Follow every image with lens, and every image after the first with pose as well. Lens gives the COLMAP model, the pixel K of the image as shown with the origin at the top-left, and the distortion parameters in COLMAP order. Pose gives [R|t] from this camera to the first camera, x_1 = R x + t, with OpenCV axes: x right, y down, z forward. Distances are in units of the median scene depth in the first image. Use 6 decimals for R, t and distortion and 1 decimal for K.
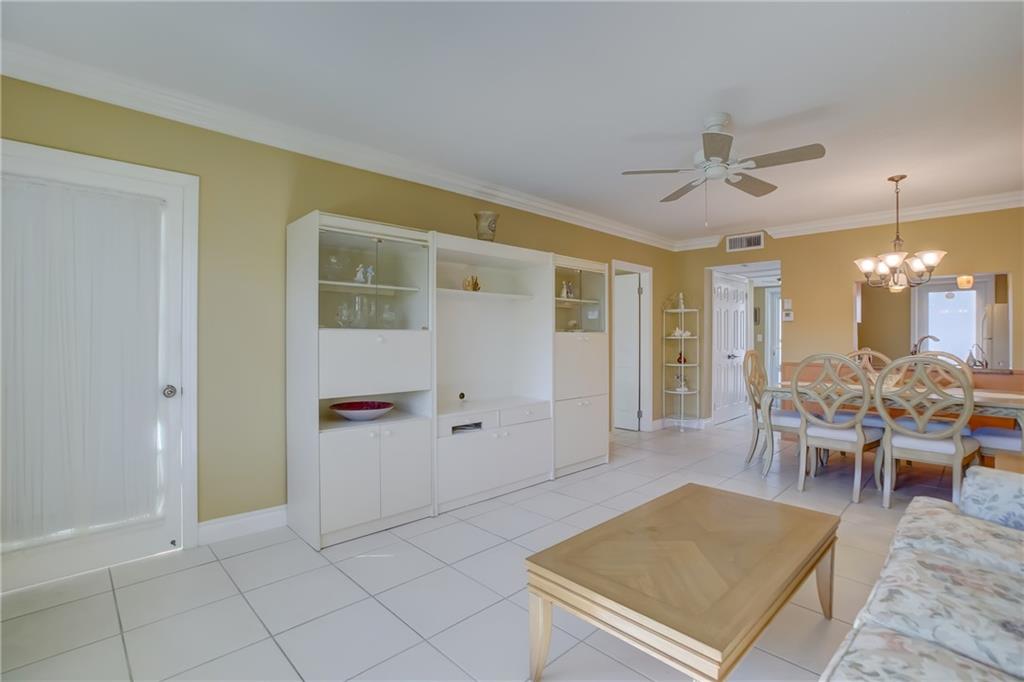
lens RADIAL K [[453.9, 0, 514.8], [0, 453.9, 334.8], [0, 0, 1]] dist [-0.059756, -0.000282]
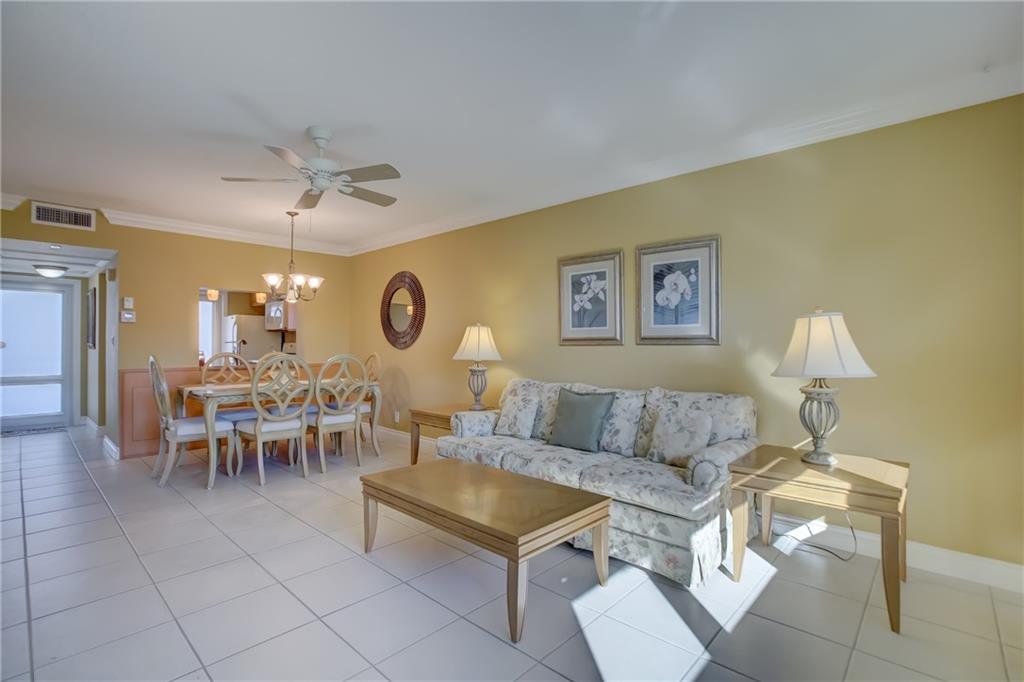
lens RADIAL K [[474.4, 0, 488.4], [0, 474.4, 342.8], [0, 0, 1]] dist [-0.029149, 0.000214]
pose [[-0.049204, -0.003425, 0.998783, -0.510563], [-0.007418, 0.999968, 0.003063, 0.002043], [-0.998761, -0.007258, -0.049228, 0.504476]]
